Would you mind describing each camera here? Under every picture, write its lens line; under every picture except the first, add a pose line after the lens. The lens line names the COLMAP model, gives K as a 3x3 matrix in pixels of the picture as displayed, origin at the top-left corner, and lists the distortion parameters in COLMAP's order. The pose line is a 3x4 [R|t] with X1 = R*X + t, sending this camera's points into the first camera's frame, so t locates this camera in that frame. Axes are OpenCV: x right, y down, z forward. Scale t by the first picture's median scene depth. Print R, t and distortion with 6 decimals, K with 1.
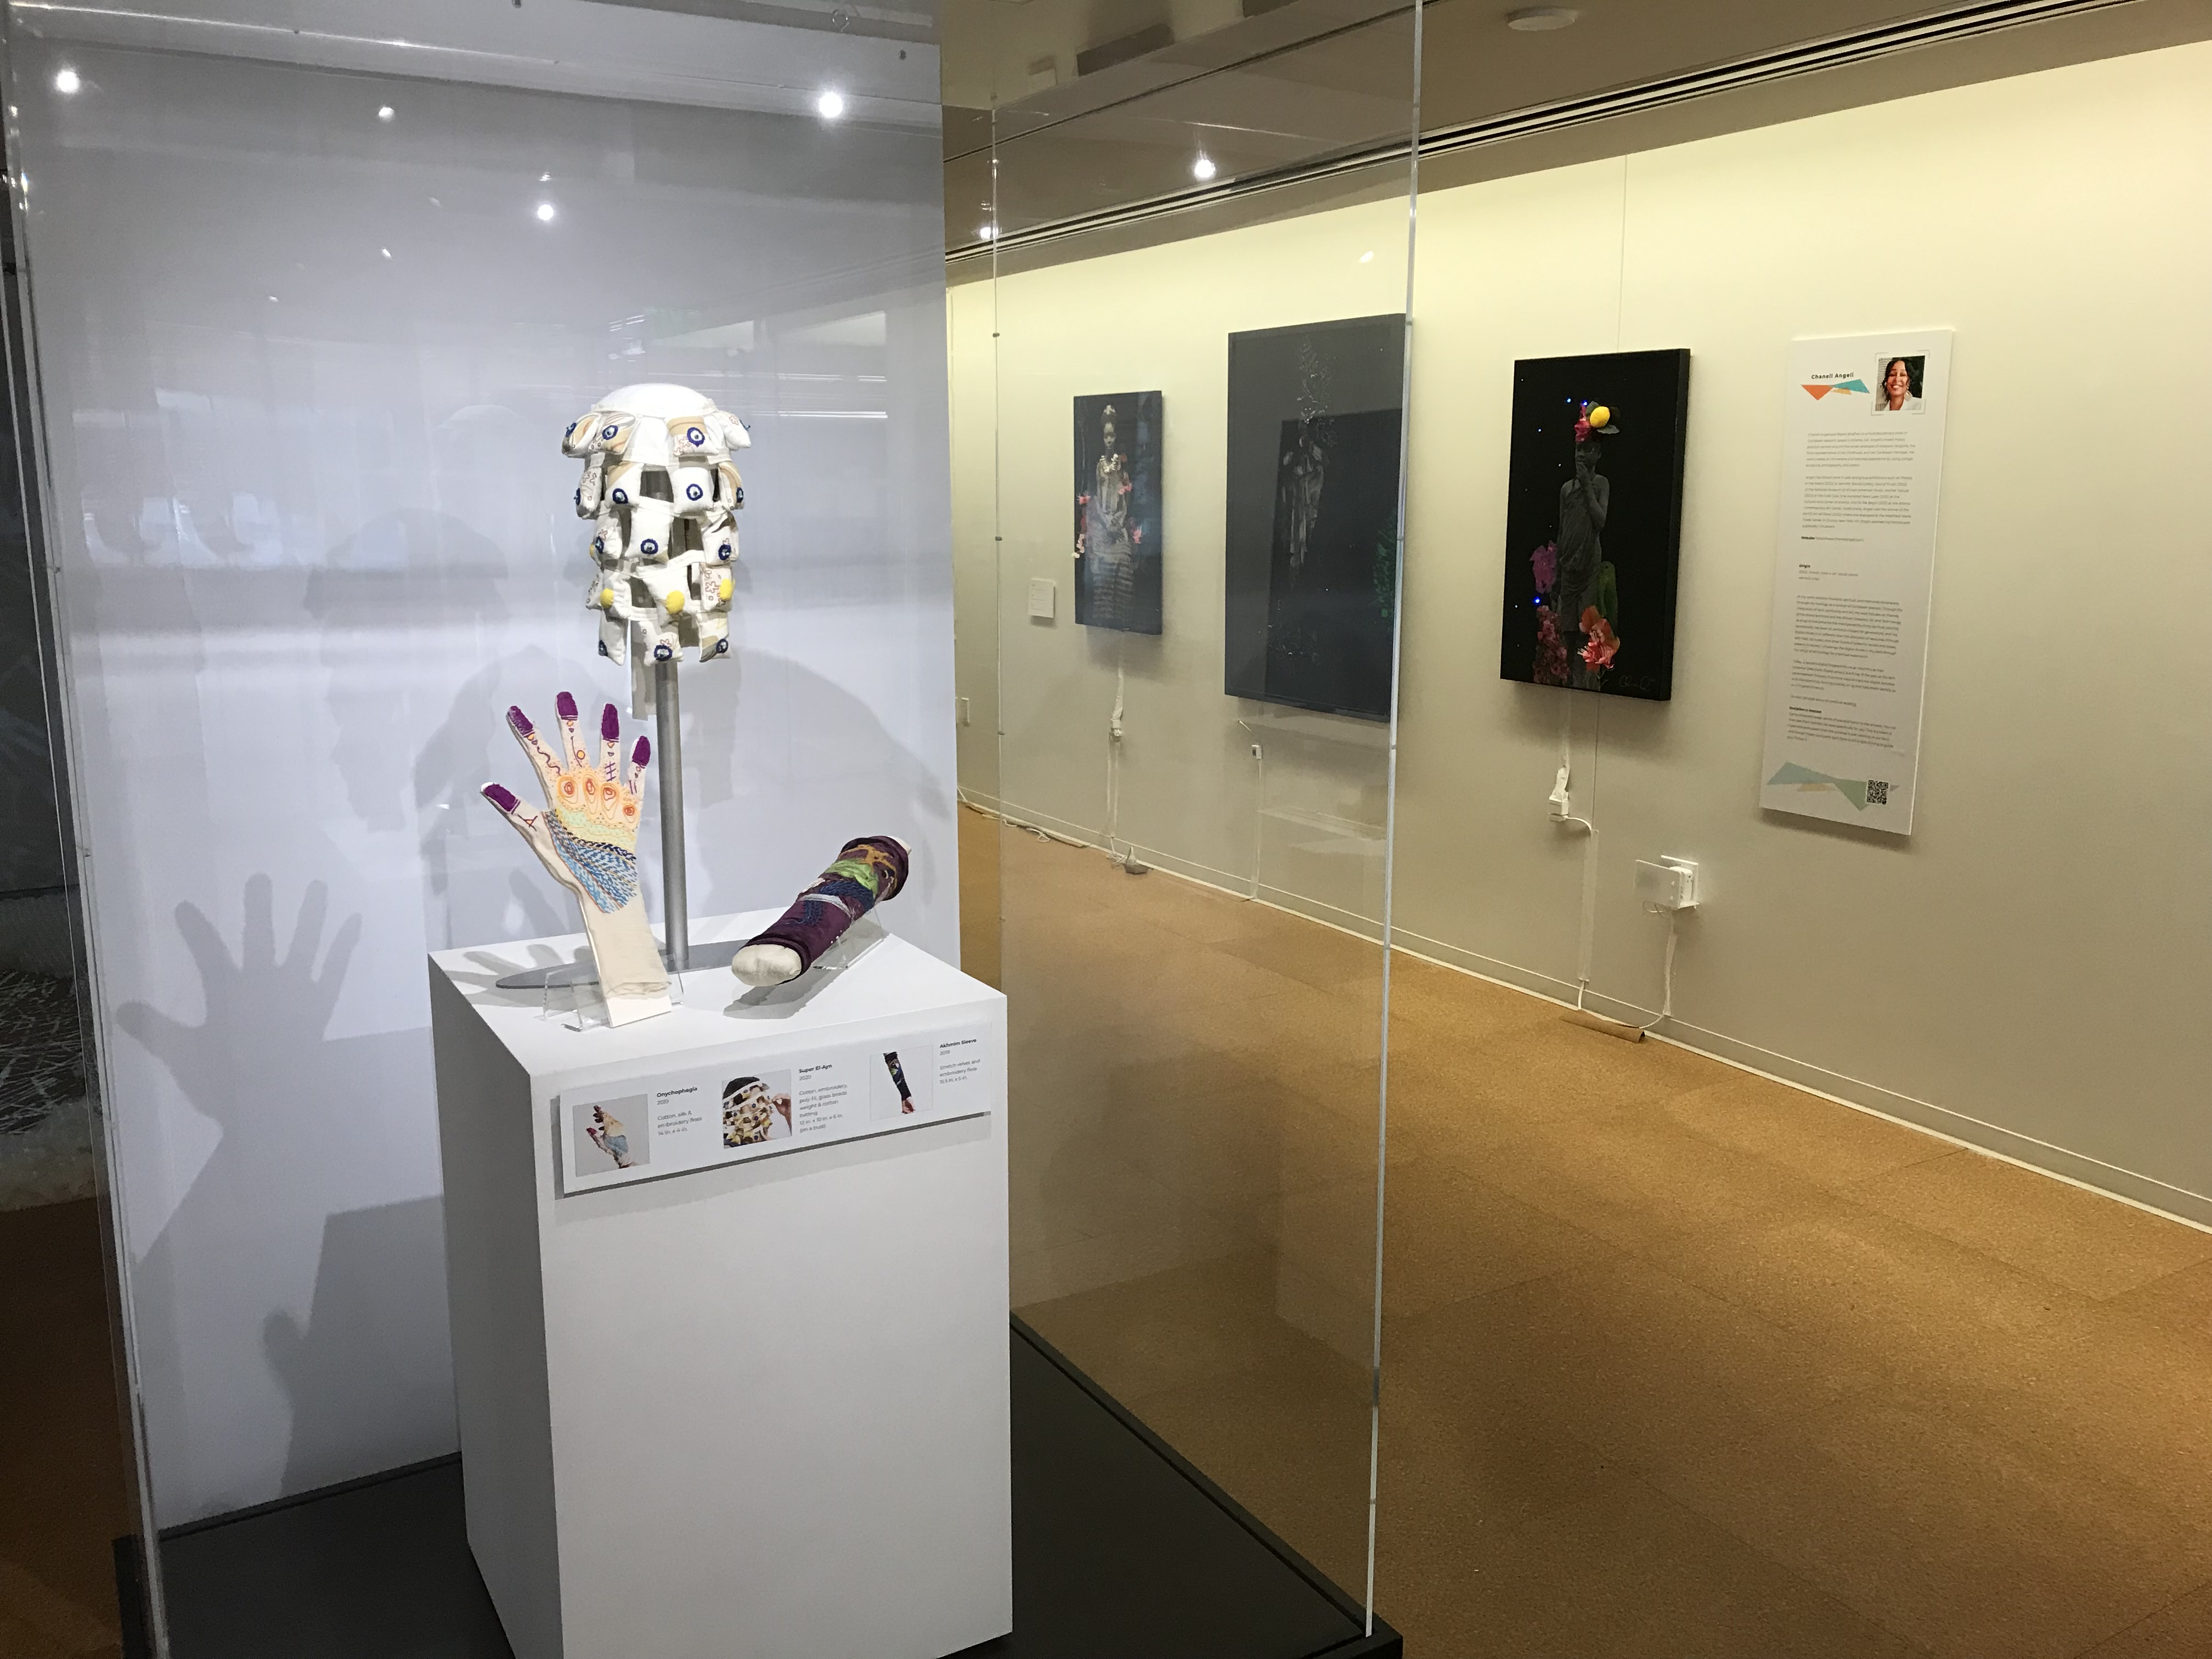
lens RADIAL K [[1815.9, 0, 1091.1], [0, 1815.9, 830.5], [0, 0, 1]] dist [0.099705, -0.316891]
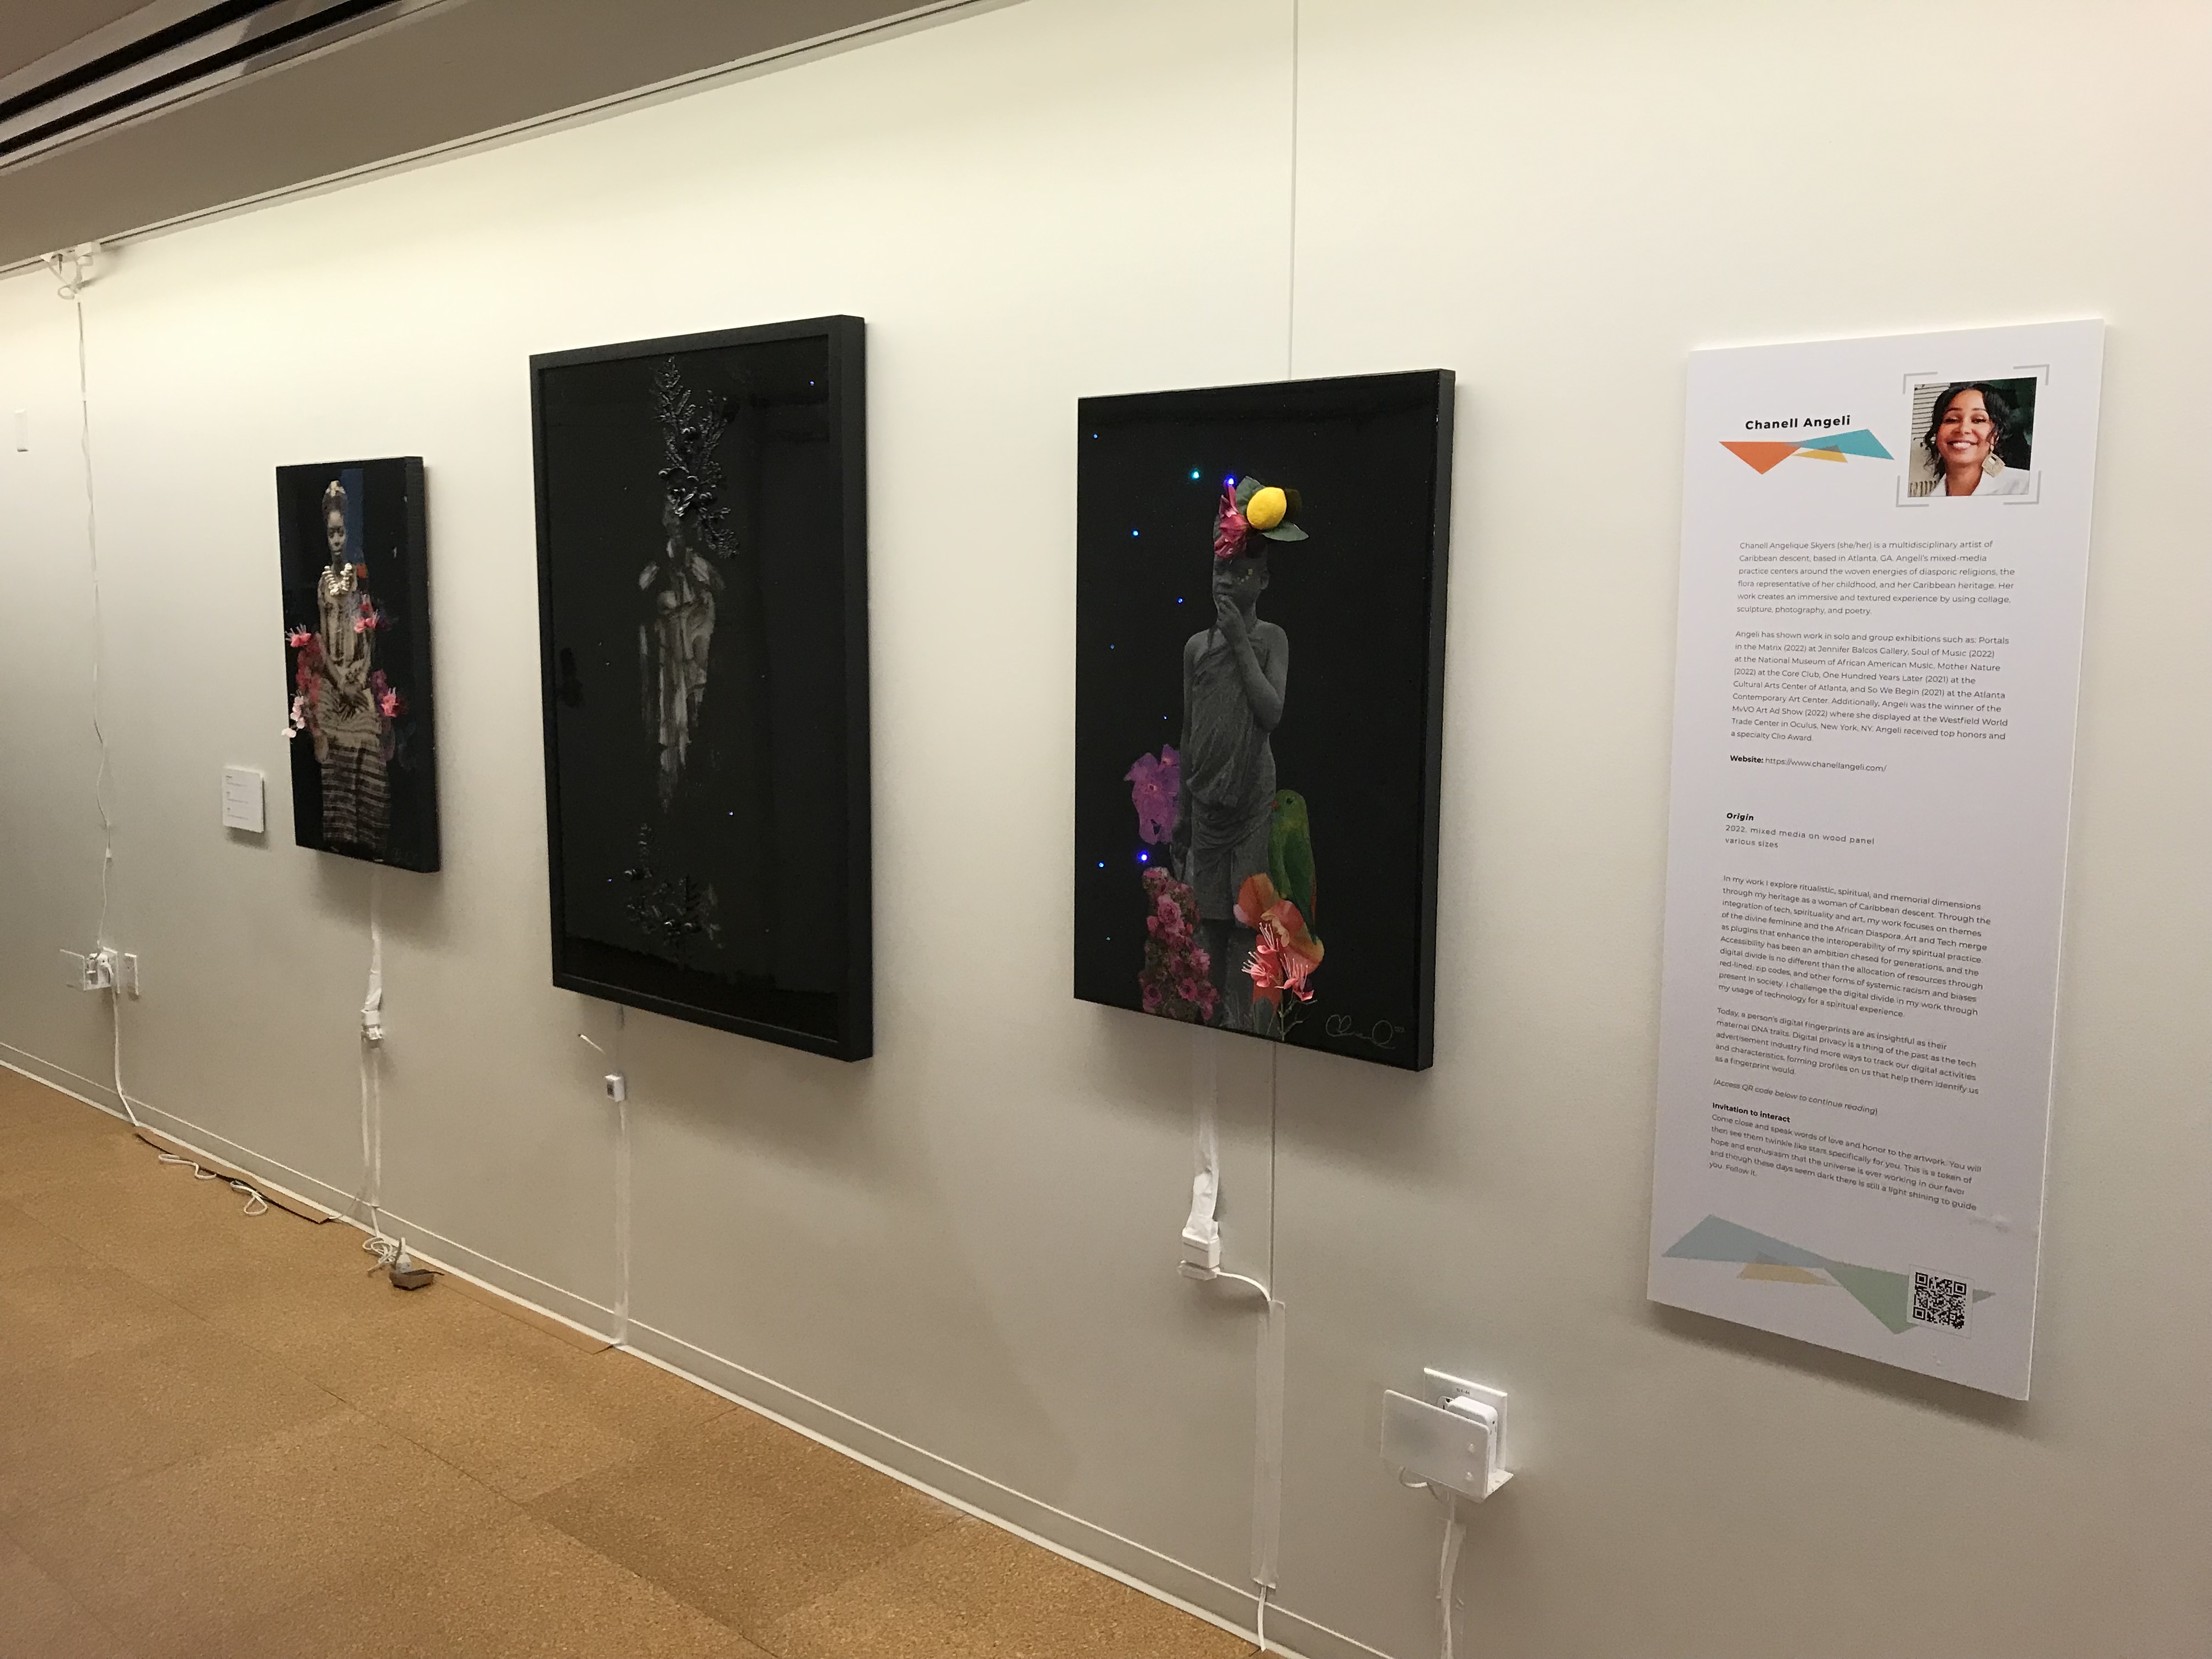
lens RADIAL K [[1815.9, 0, 1091.1], [0, 1815.9, 830.5], [0, 0, 1]] dist [0.099705, -0.316891]
pose [[0.946017, -0.031472, 0.322585, 0.065279], [0.051564, 0.997213, -0.053929, -0.109199], [-0.319988, 0.067651, 0.945003, 0.529797]]
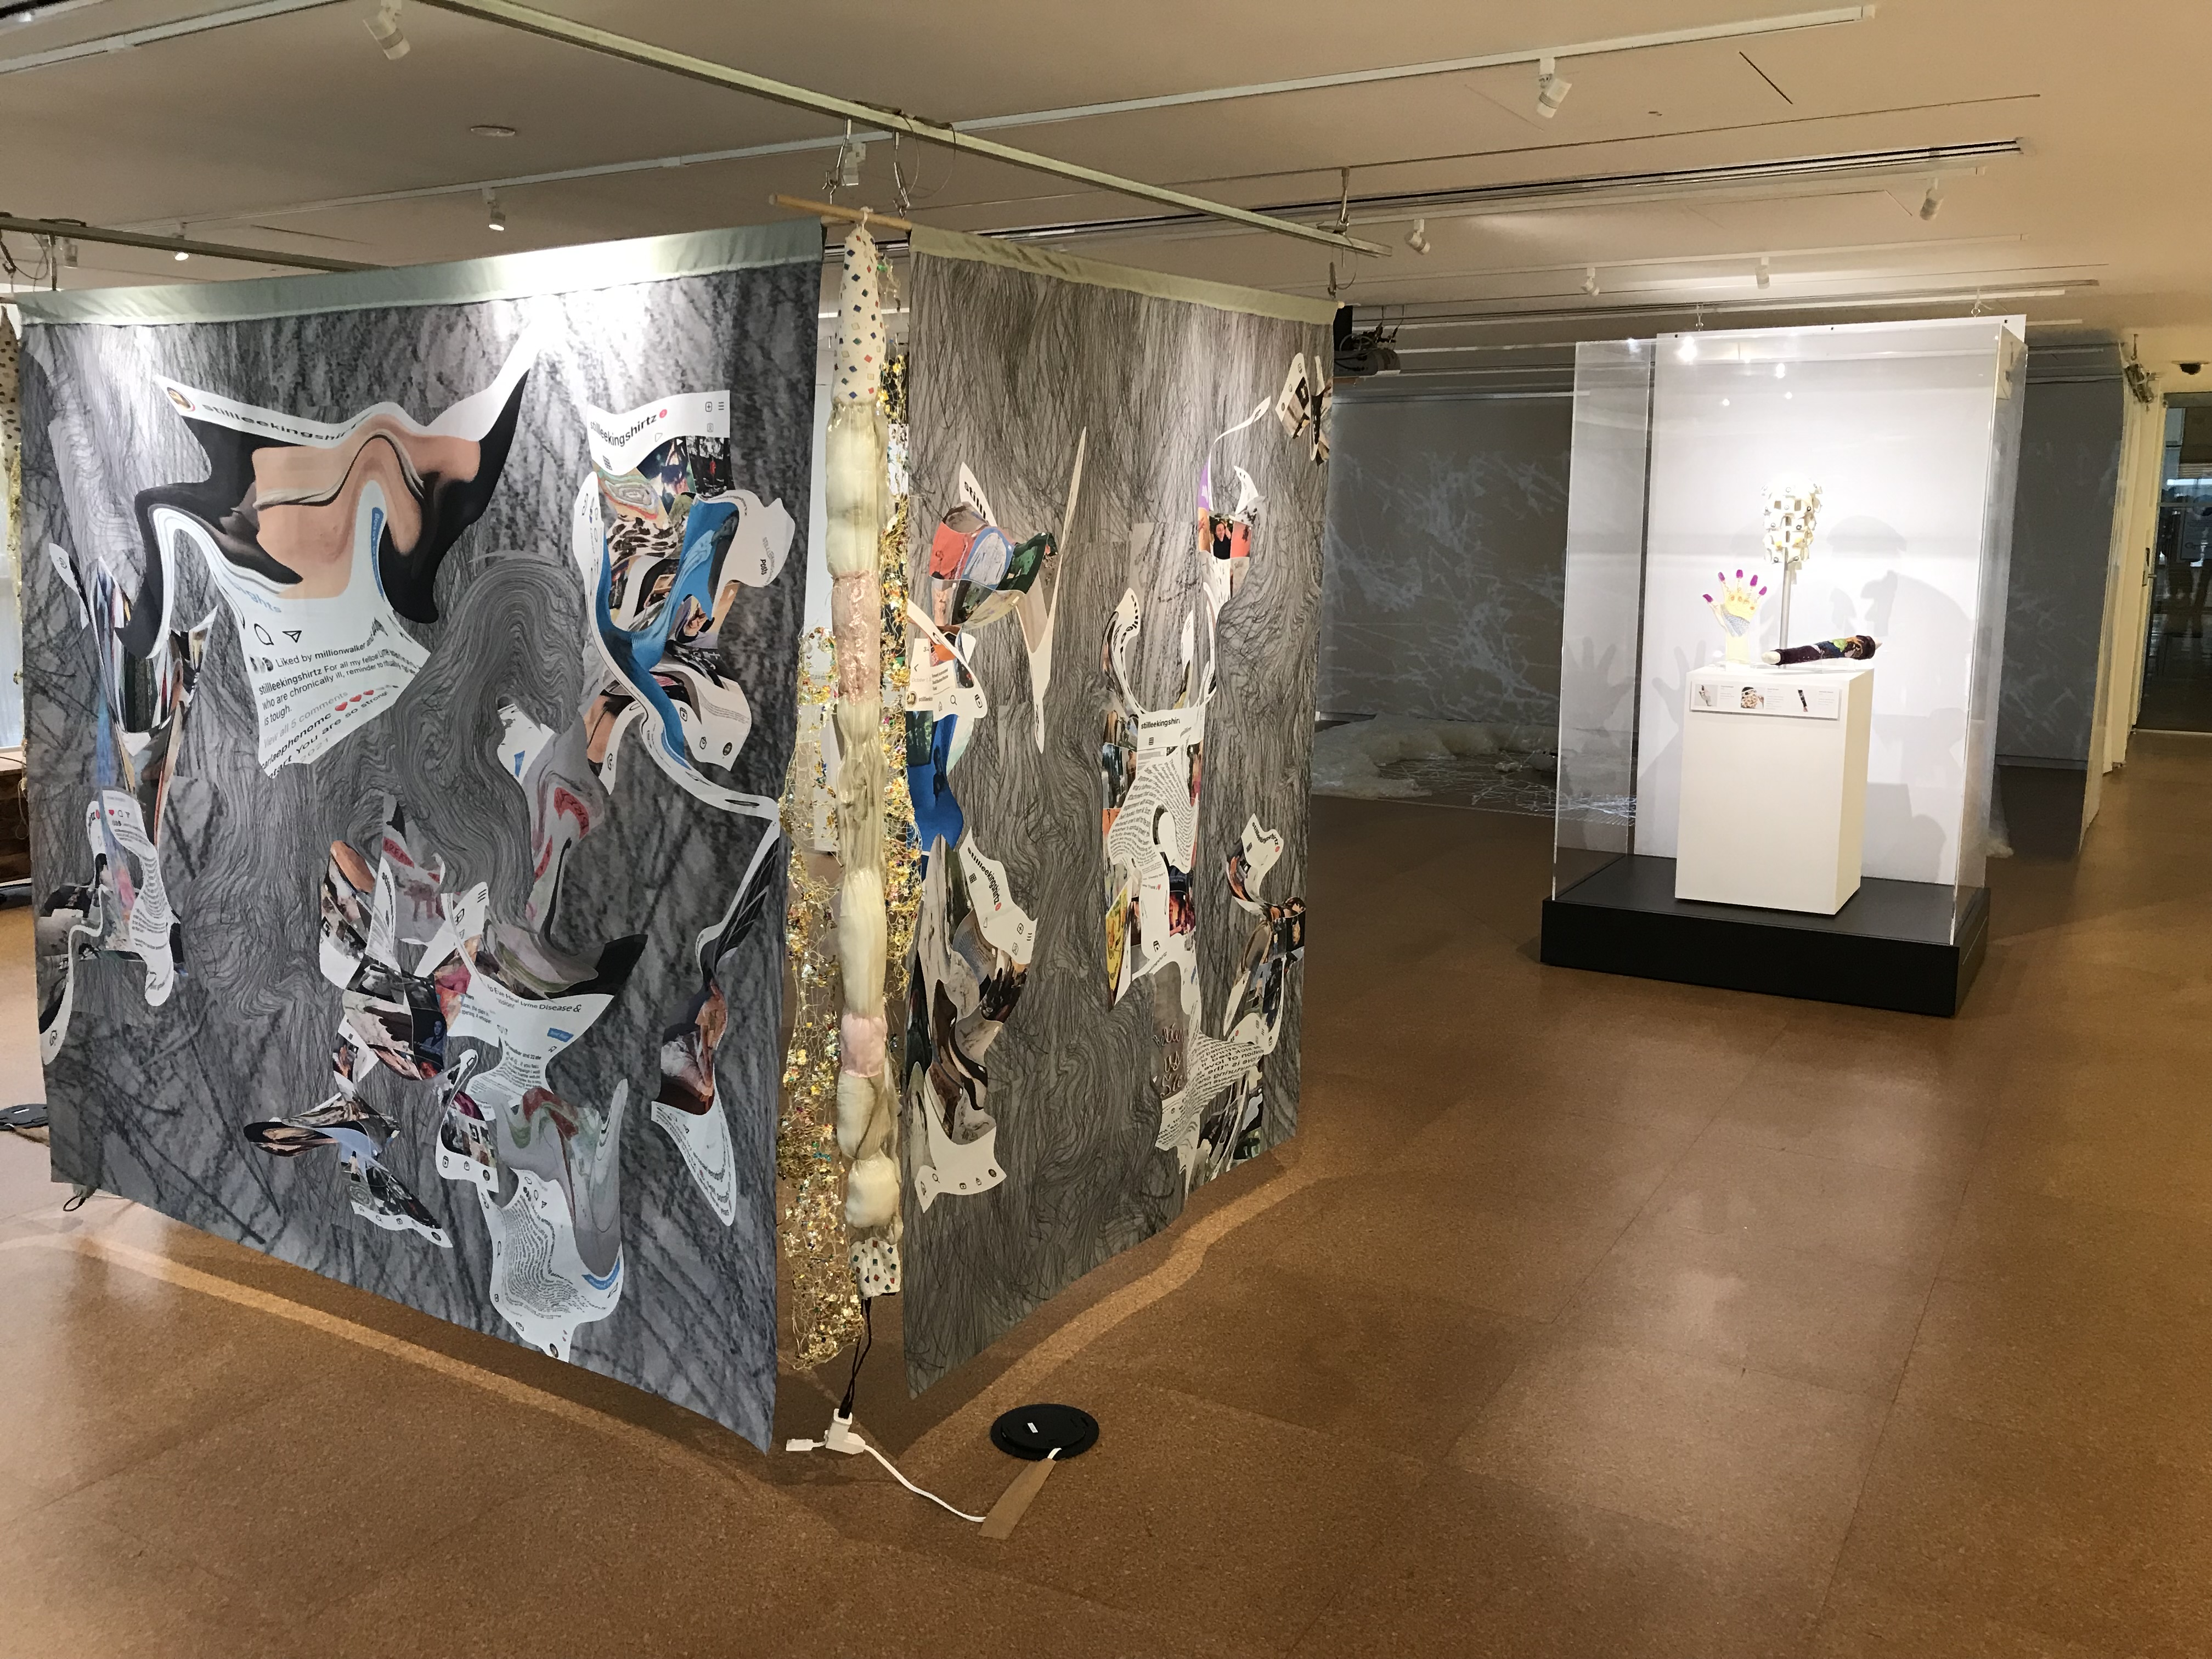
lens RADIAL K [[1810.2, 0, 1102.1], [0, 1810.2, 802.5], [0, 0, 1]] dist [0.018660, -0.007387]
pose [[0.481106, 0.143638, -0.864815, 0.735575], [-0.169804, 0.983072, 0.068815, 0.110152], [0.860060, 0.113742, 0.497353, -0.556879]]
